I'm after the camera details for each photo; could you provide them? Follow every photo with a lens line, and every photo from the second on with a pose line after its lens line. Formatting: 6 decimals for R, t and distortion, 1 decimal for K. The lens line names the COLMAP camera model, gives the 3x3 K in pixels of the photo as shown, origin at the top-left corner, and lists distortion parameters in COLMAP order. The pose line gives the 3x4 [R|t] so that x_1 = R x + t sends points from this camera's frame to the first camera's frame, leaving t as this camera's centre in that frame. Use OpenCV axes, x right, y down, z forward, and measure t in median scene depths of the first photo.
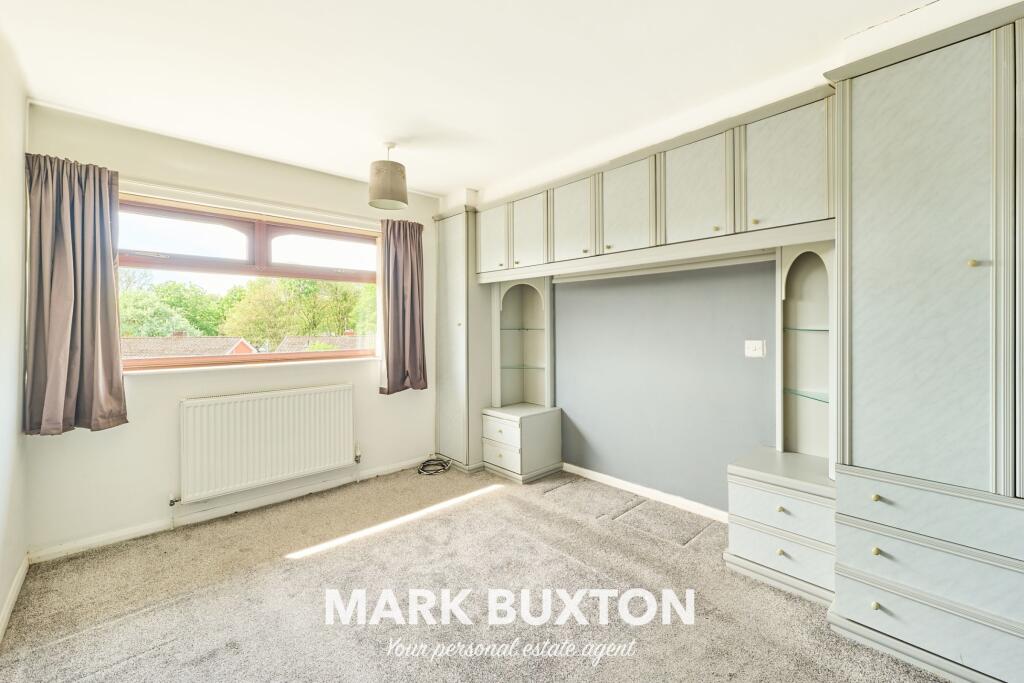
lens RADIAL K [[417.7, 0, 504.3], [0, 417.7, 330.7], [0, 0, 1]] dist [0.000447, 0.000011]
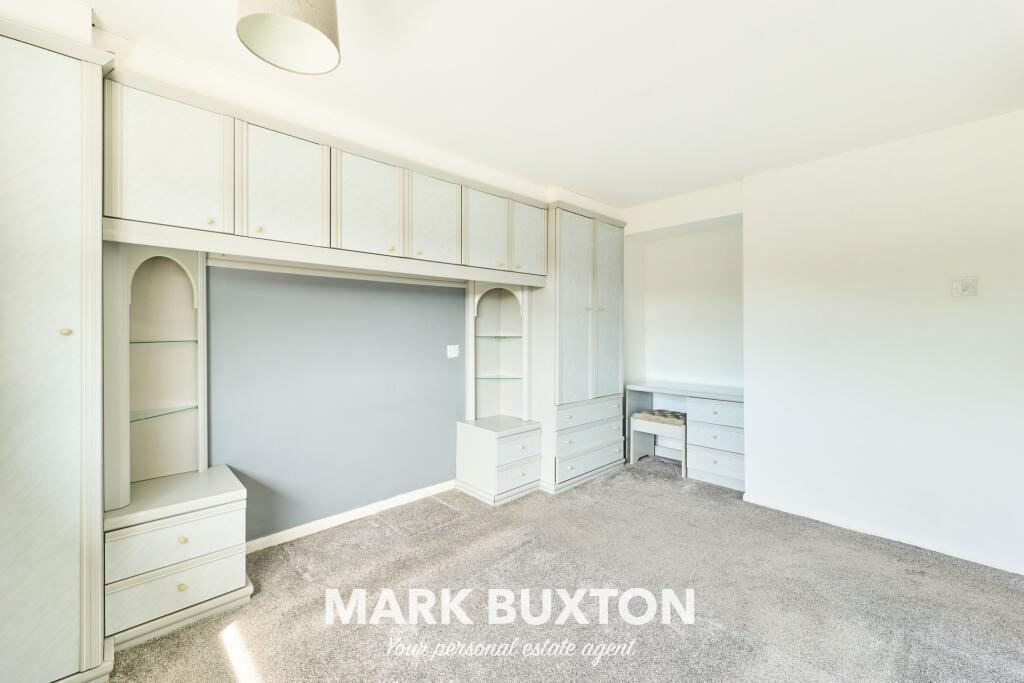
lens RADIAL K [[415.4, 0, 513.4], [0, 415.4, 336.4], [0, 0, 1]] dist [0.000495, -0.000012]
pose [[-0.033605, -0.002413, 0.999432, -0.669826], [0.015686, 0.999873, 0.002941, -0.005313], [-0.999312, 0.015776, -0.033563, 0.763603]]
